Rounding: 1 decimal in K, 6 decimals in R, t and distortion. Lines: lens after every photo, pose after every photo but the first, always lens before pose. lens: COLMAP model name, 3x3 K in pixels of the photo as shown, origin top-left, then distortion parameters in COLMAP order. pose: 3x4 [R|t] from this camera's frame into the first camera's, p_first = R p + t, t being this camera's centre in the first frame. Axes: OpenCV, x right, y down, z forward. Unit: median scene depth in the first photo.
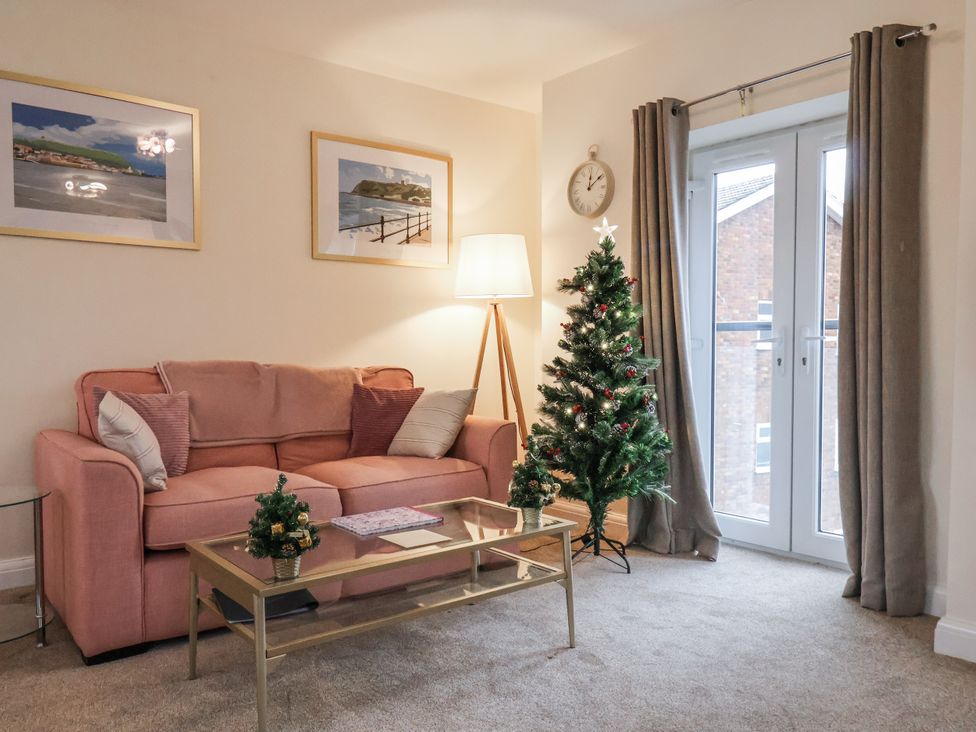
lens RADIAL K [[748.0, 0, 486.6], [0, 748.0, 370.9], [0, 0, 1]] dist [-0.006459, 0.003299]
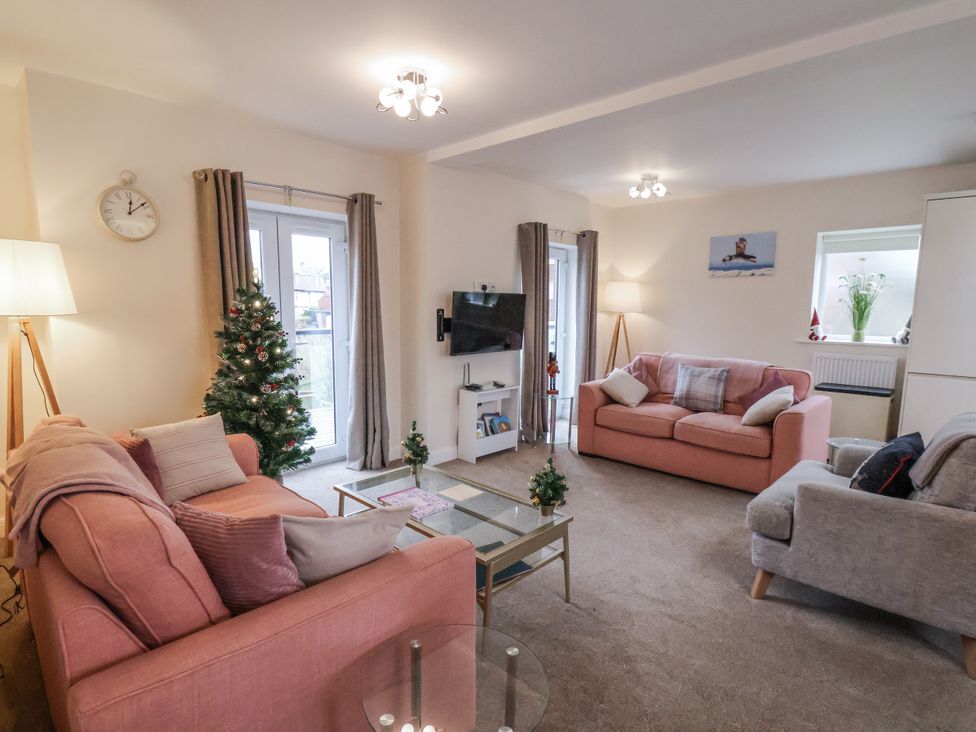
lens RADIAL K [[516.7, 0, 487.9], [0, 516.7, 375.6], [0, 0, 1]] dist [-0.008798, -0.001358]
pose [[-0.123897, -0.134791, 0.983098, -0.803123], [0.021041, 0.990151, 0.138410, -0.125168], [-0.992072, 0.037834, -0.119840, 0.700626]]
